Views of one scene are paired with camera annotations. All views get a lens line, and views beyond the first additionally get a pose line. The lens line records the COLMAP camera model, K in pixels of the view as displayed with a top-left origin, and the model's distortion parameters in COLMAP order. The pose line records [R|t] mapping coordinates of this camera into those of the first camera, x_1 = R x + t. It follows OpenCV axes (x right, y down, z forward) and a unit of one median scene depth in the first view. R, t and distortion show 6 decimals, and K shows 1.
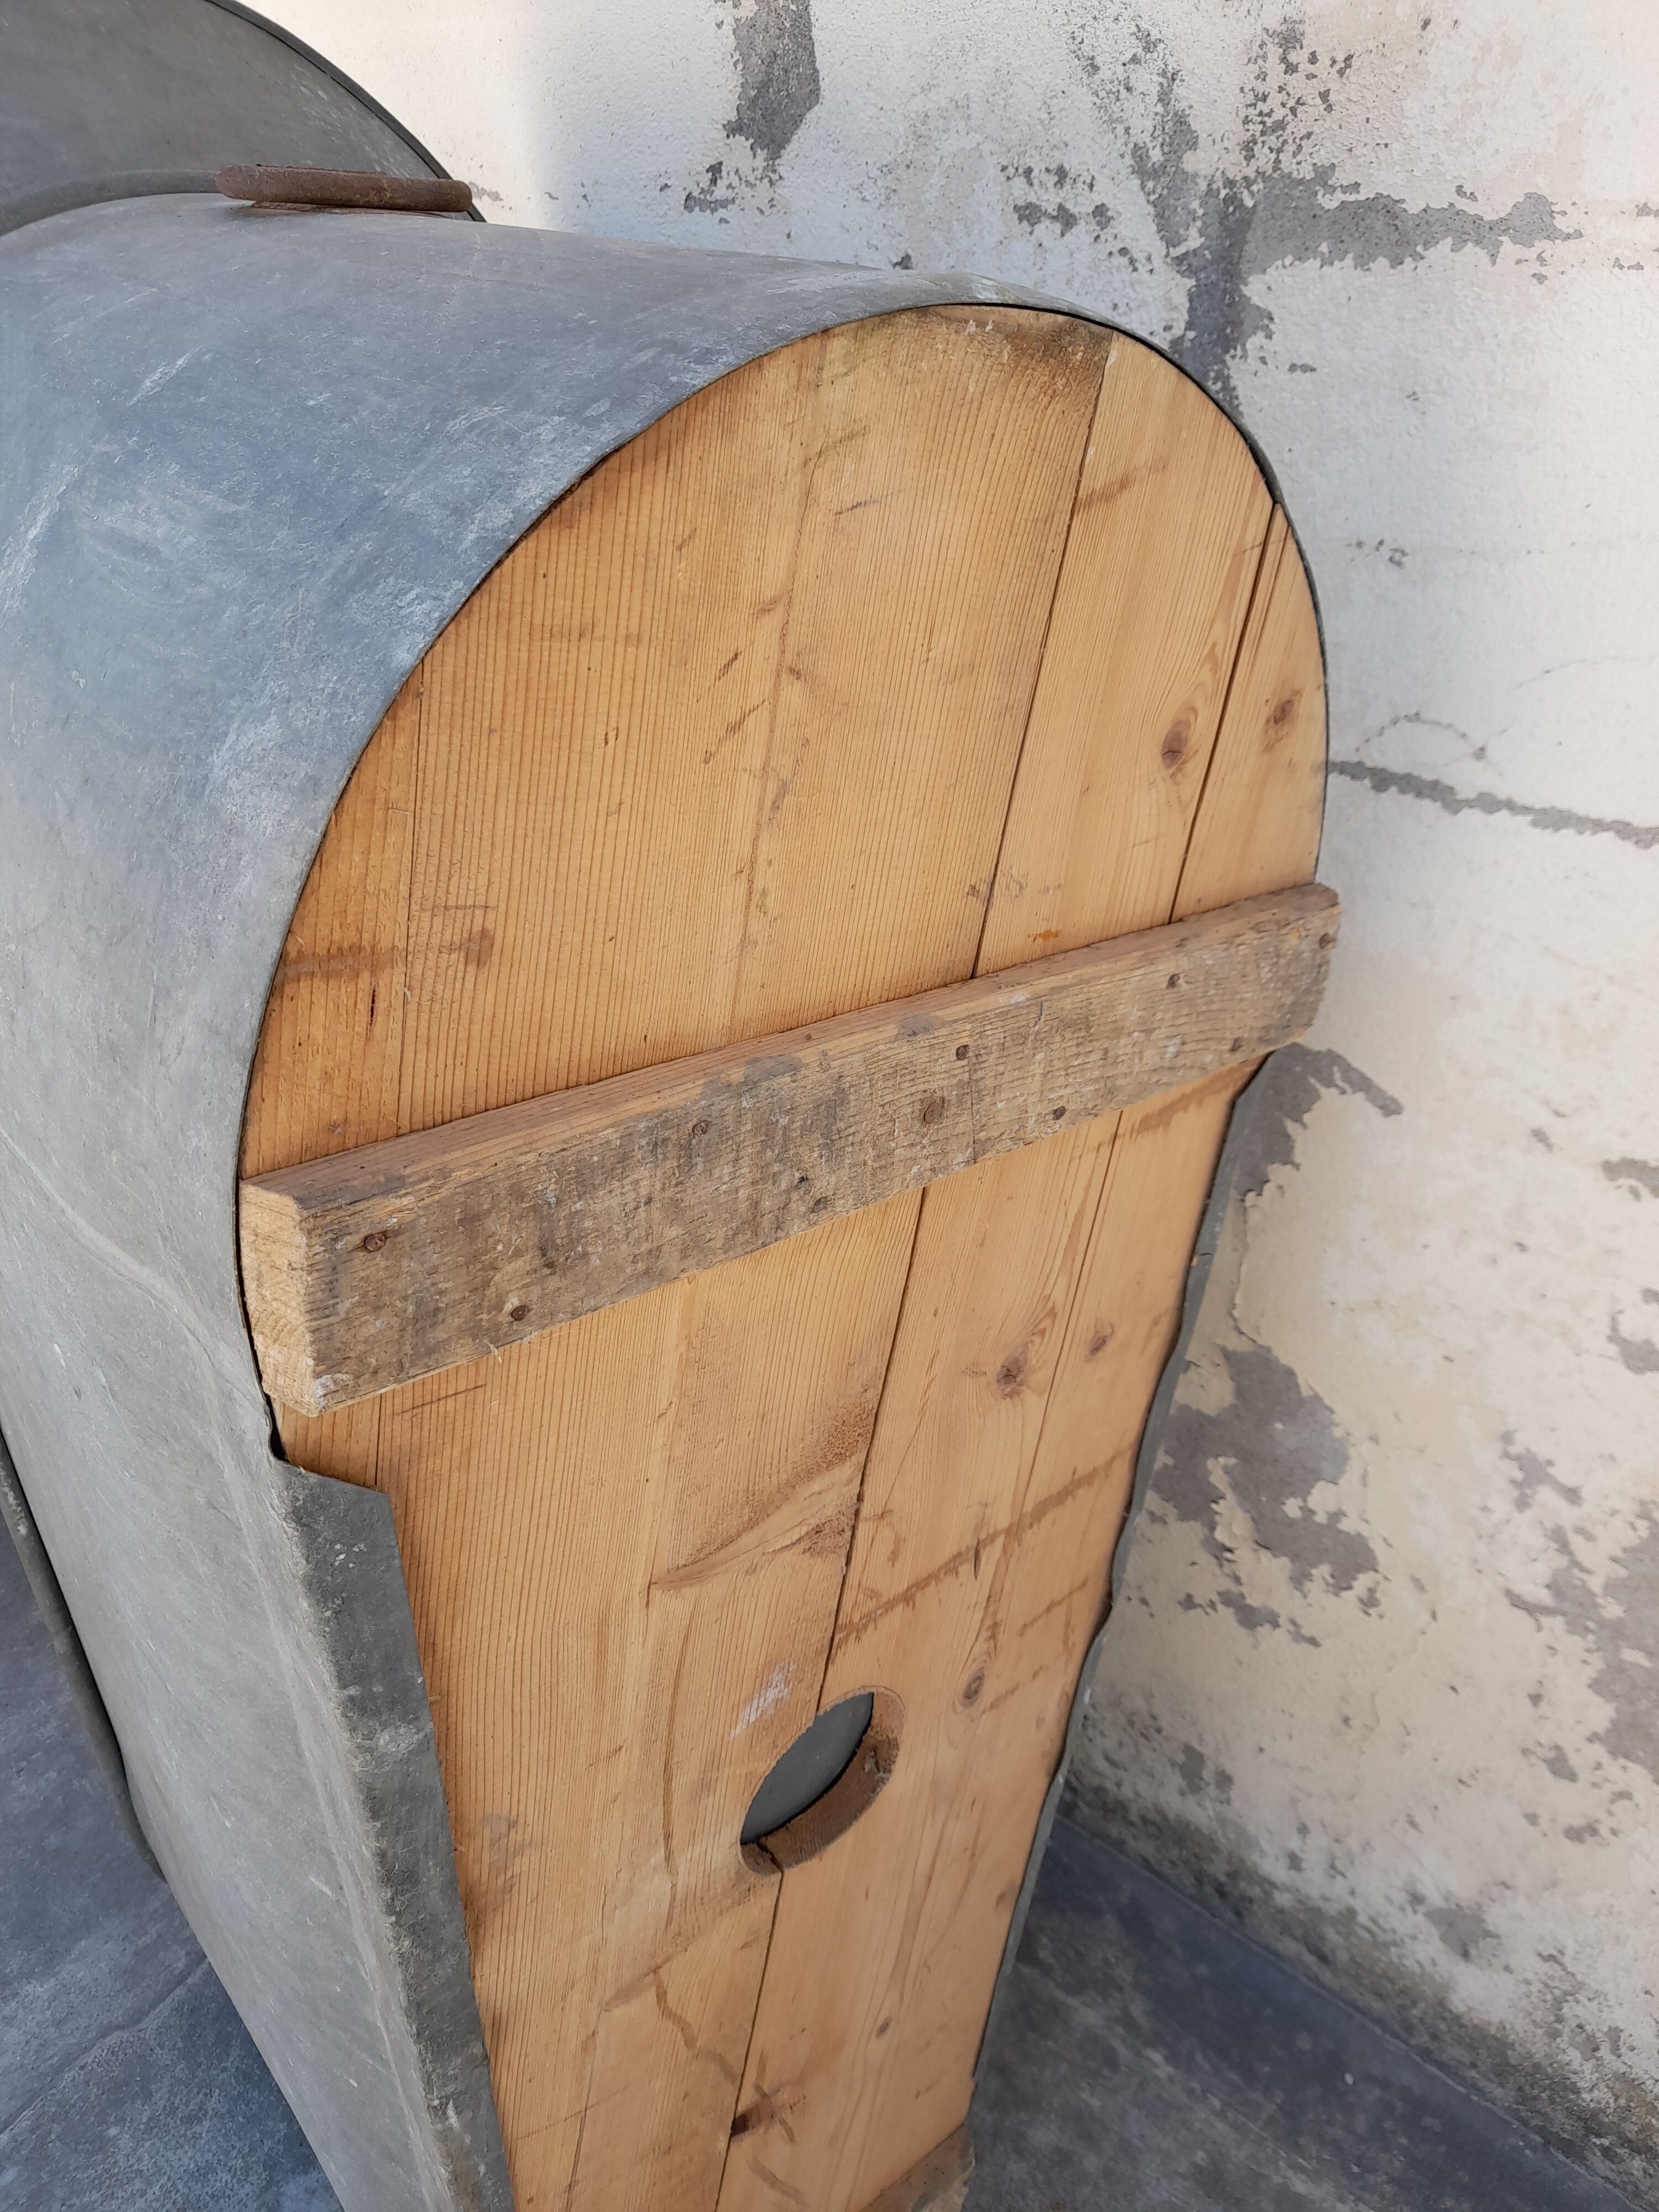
lens RADIAL K [[1640.0, 0, 803.3], [0, 1640.0, 1110.9], [0, 0, 1]] dist [0.037573, -0.036712]
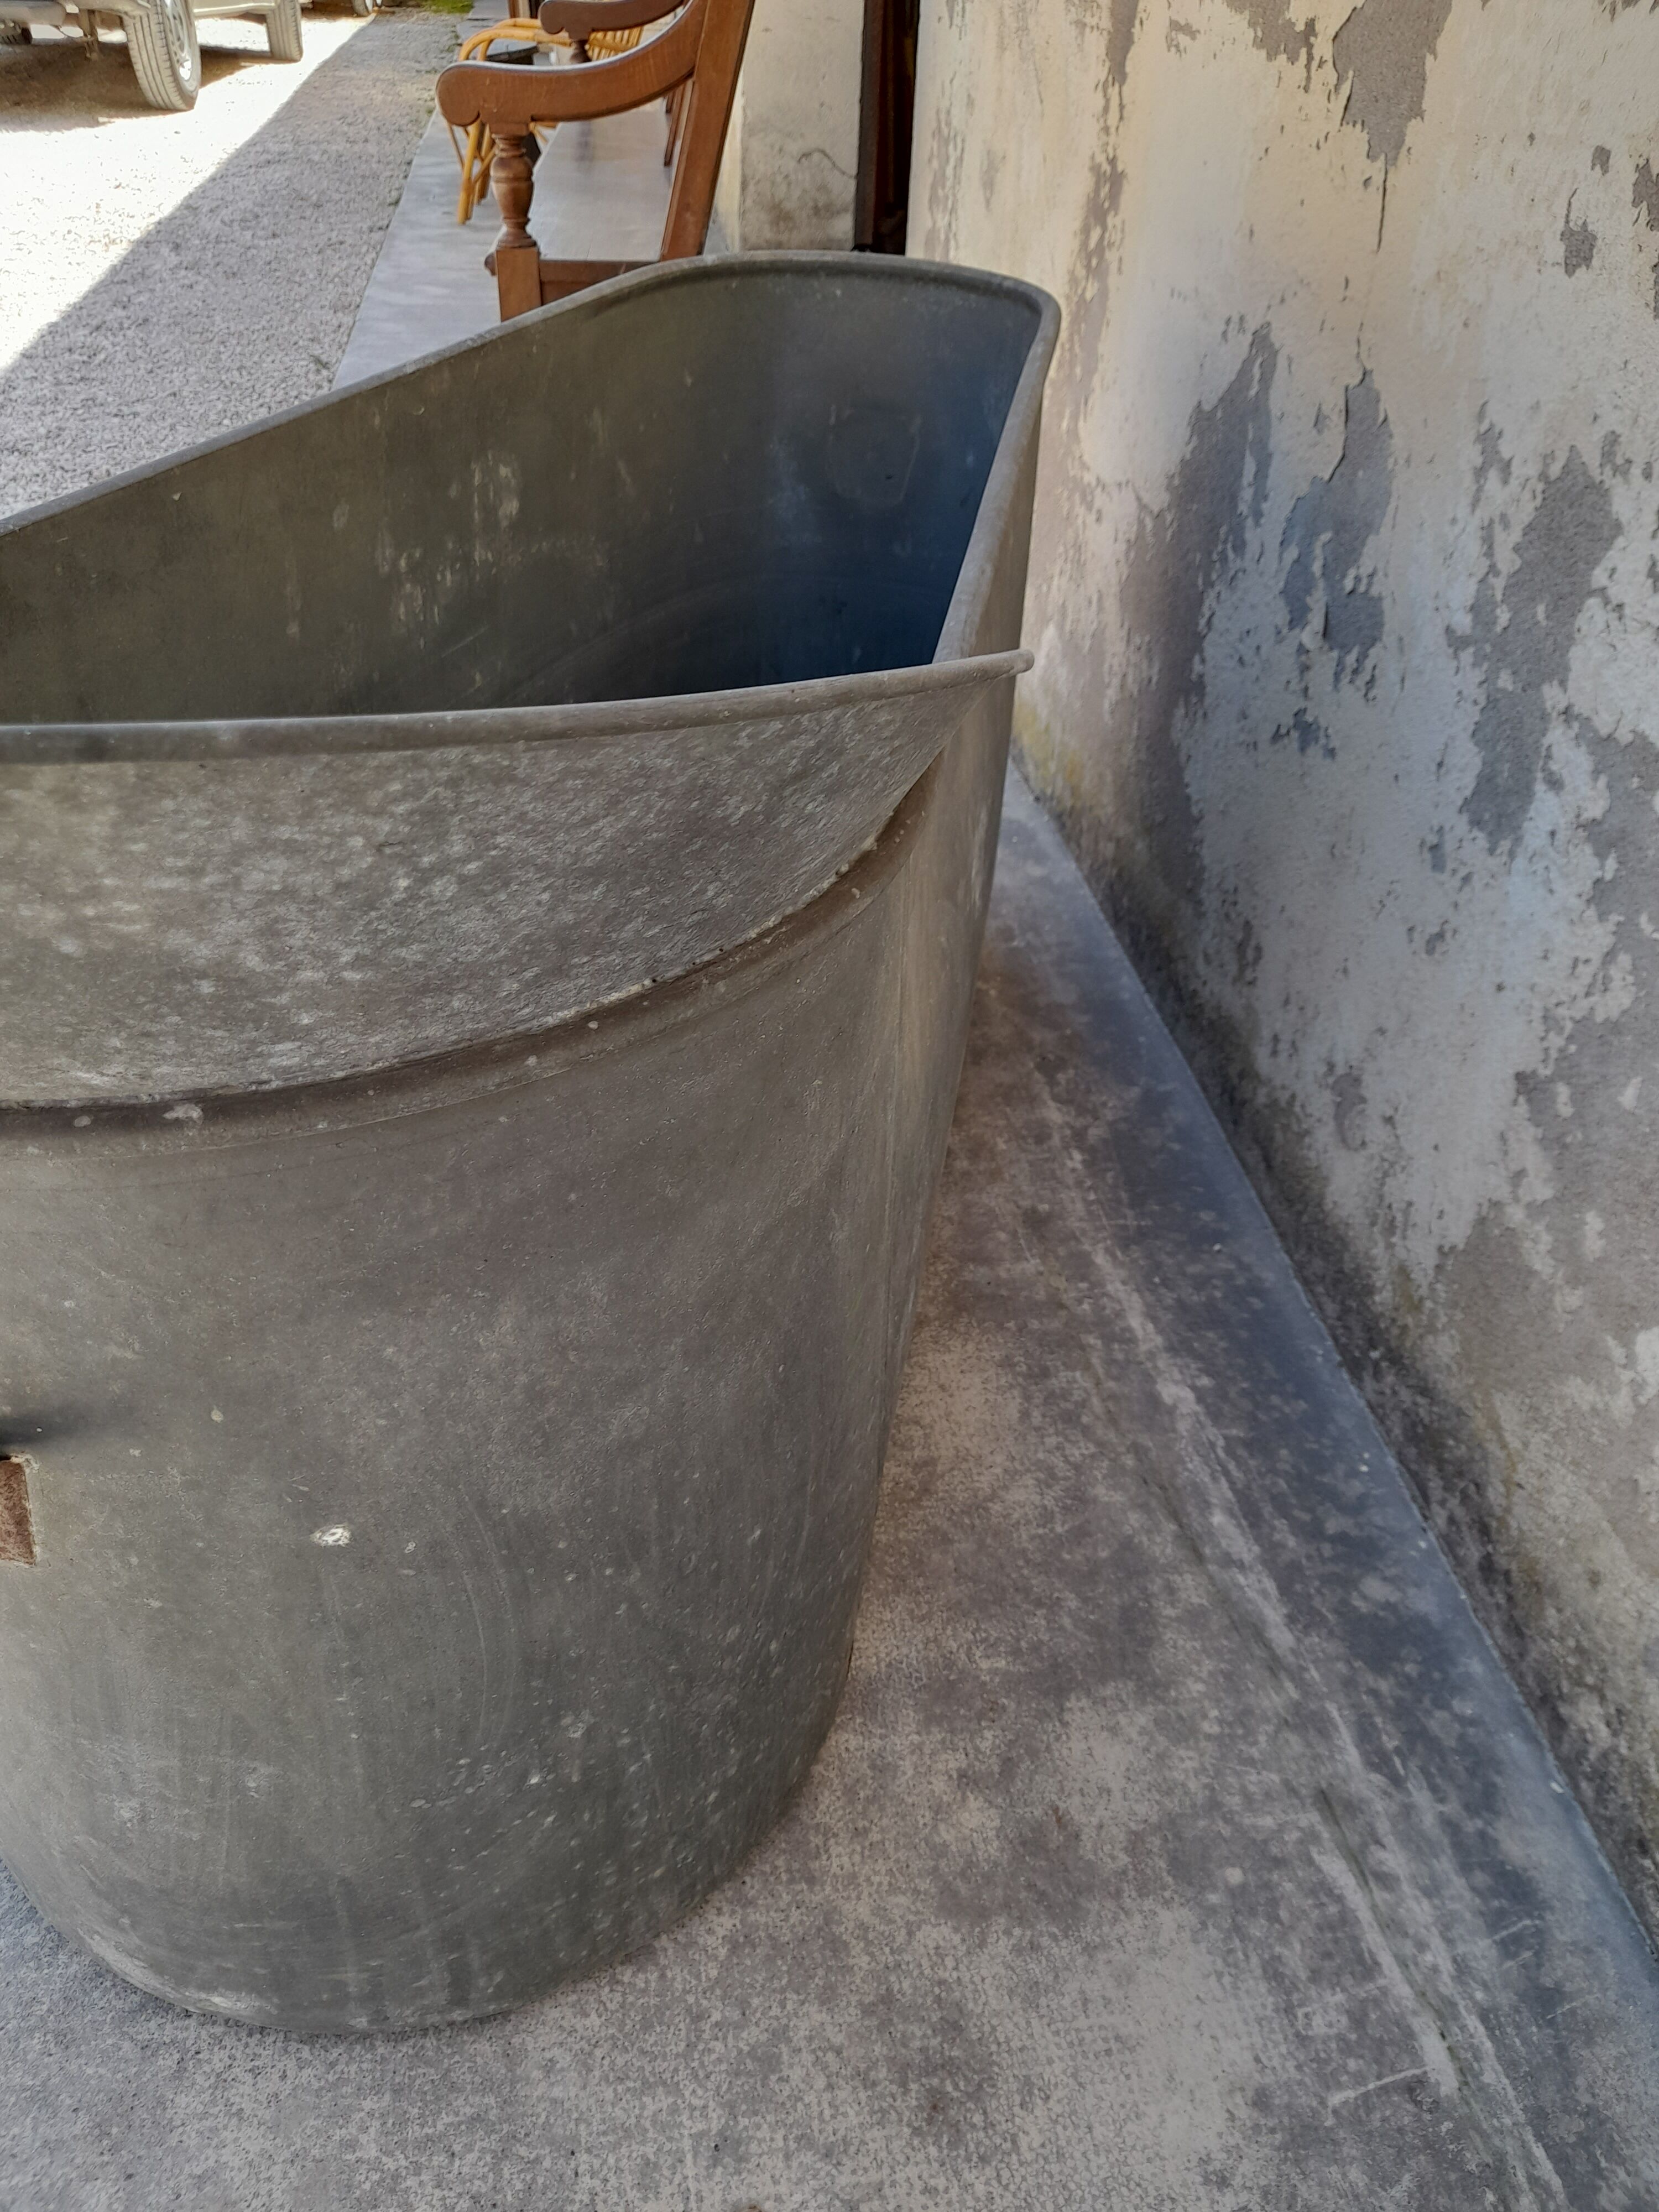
lens RADIAL K [[1640.0, 0, 782.5], [0, 1640.0, 1103.5], [0, 0, 1]] dist [0.037573, -0.036712]
pose [[0.715989, 0.426967, -0.552322, 0.887347], [-0.387284, 0.901187, 0.194609, 0.559760], [0.580837, 0.074567, 0.810597, 0.038454]]
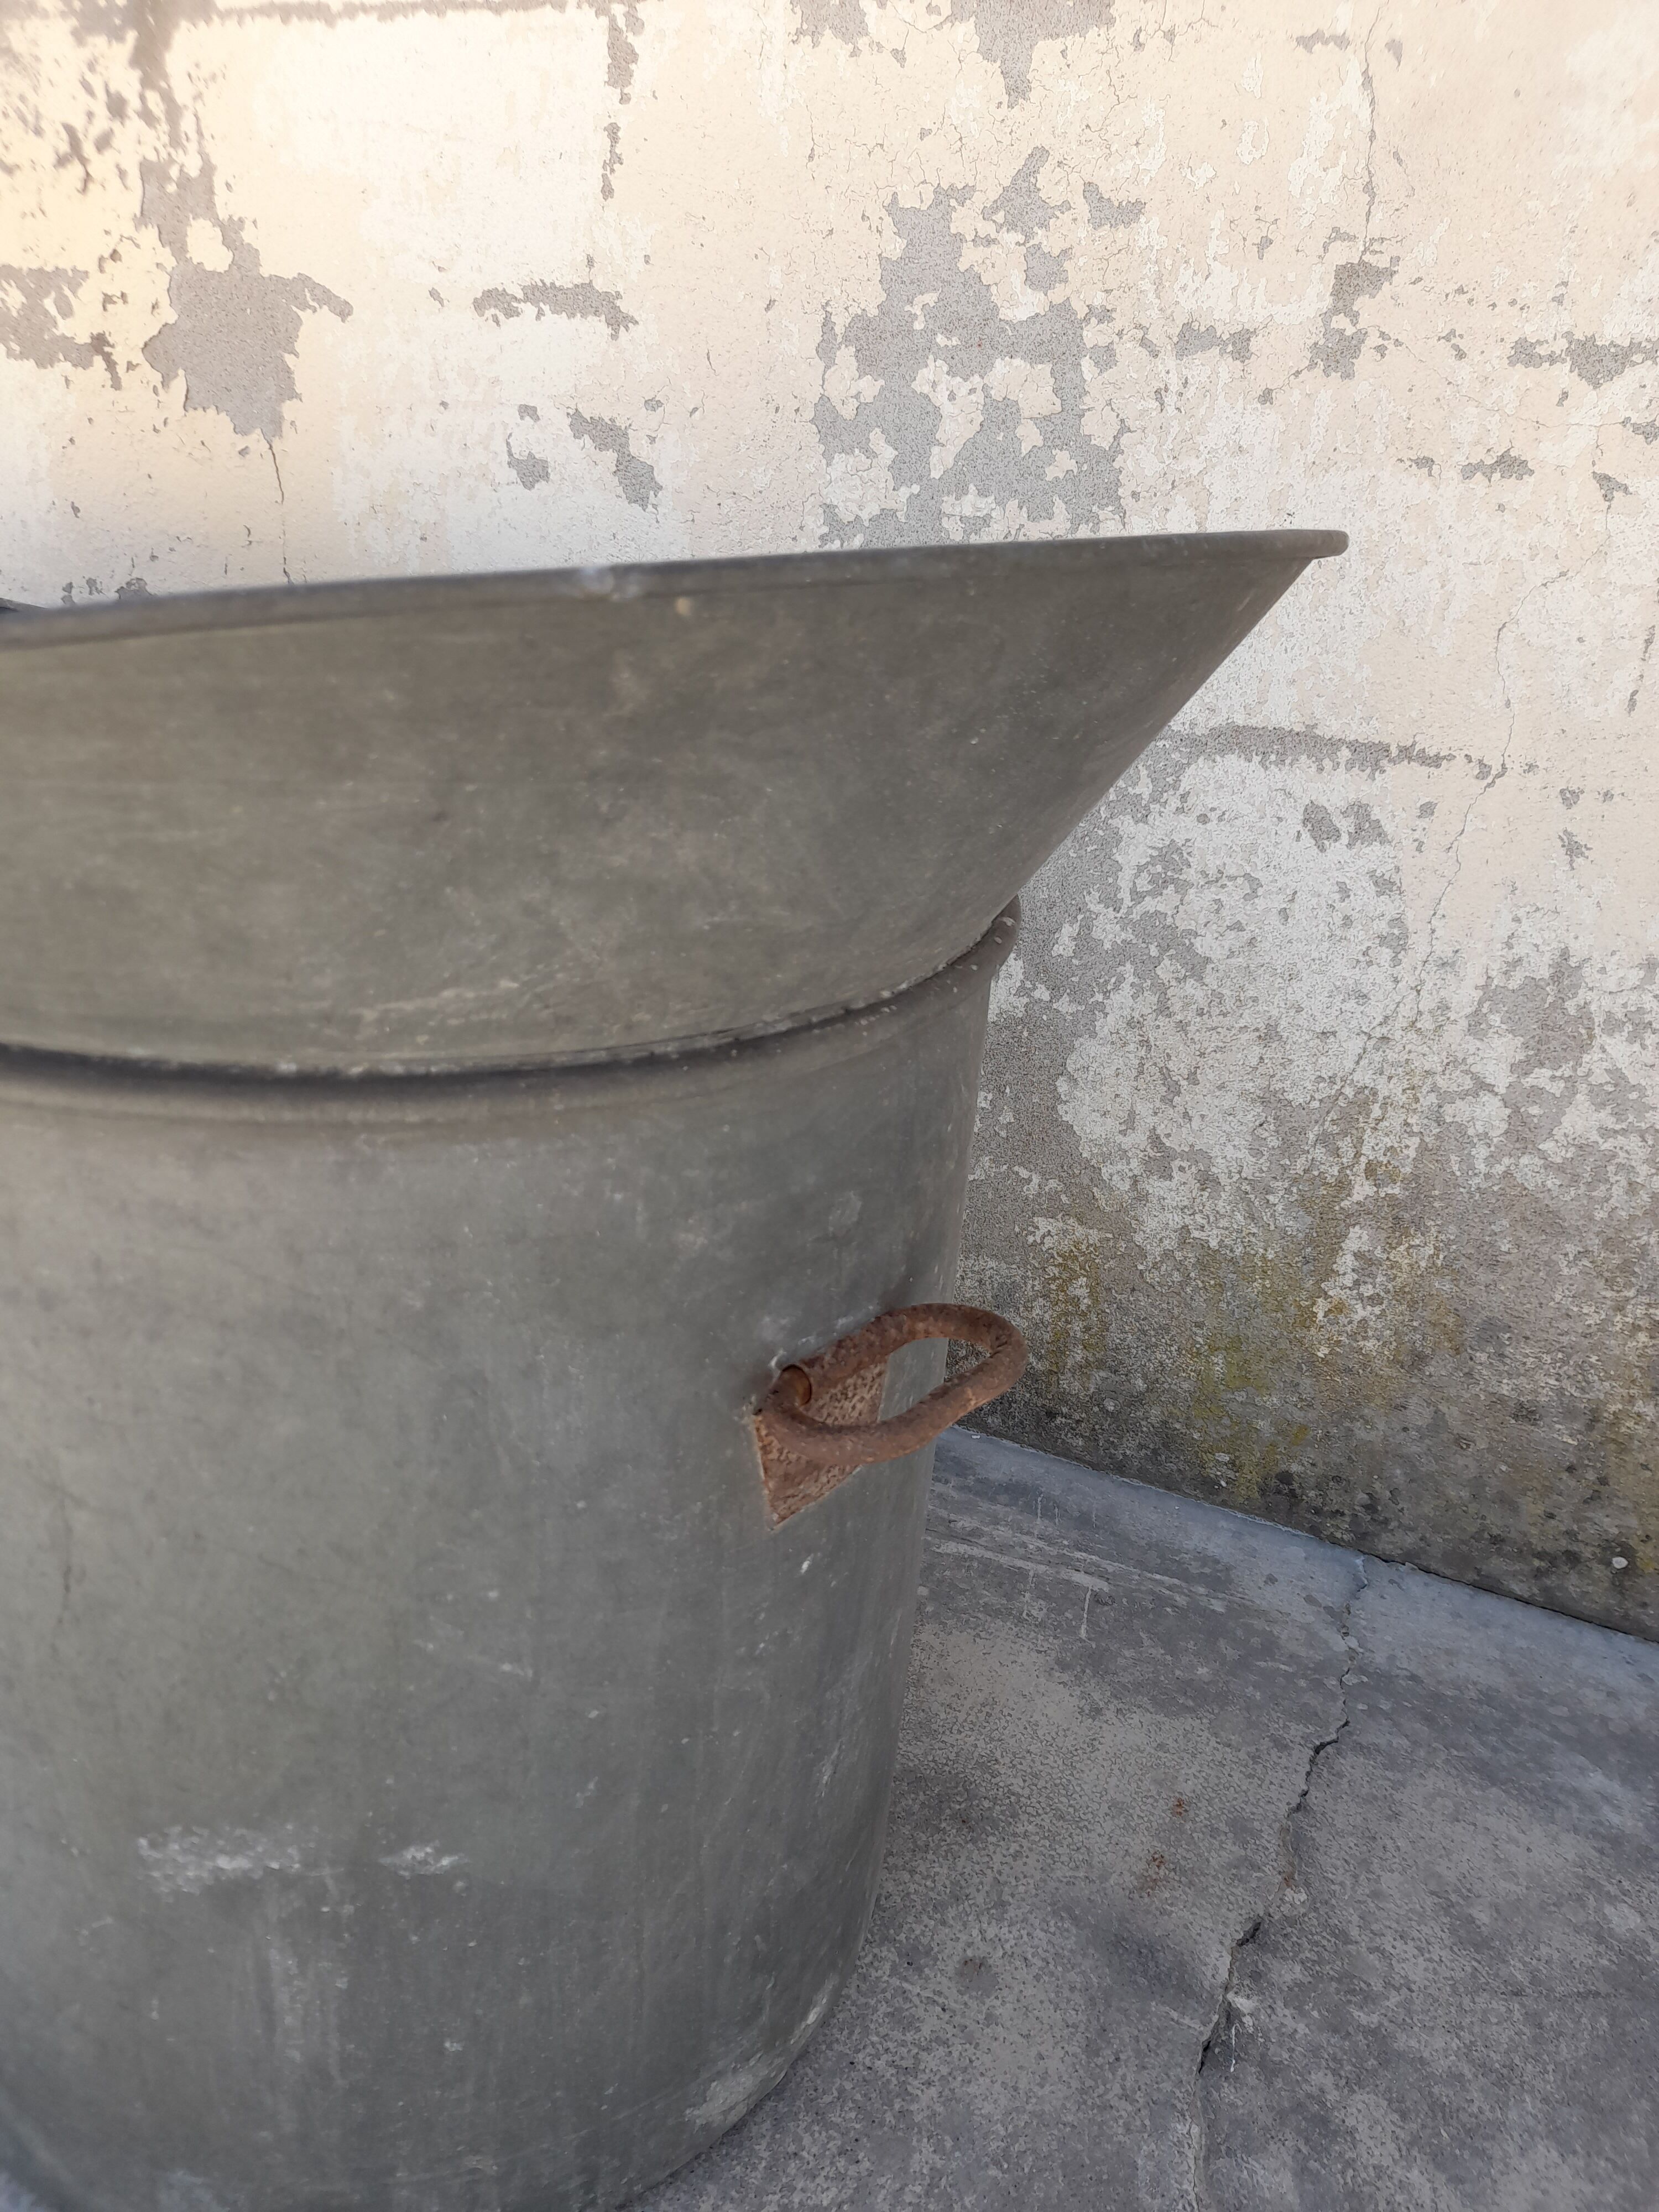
lens RADIAL K [[1640.0, 0, 803.8], [0, 1640.0, 1111.0], [0, 0, 1]] dist [0.037573, -0.036712]
pose [[0.965898, -0.037396, 0.256208, 0.356754], [0.076806, 0.986359, -0.145588, 0.851820], [-0.247269, 0.160302, 0.955595, -0.230535]]
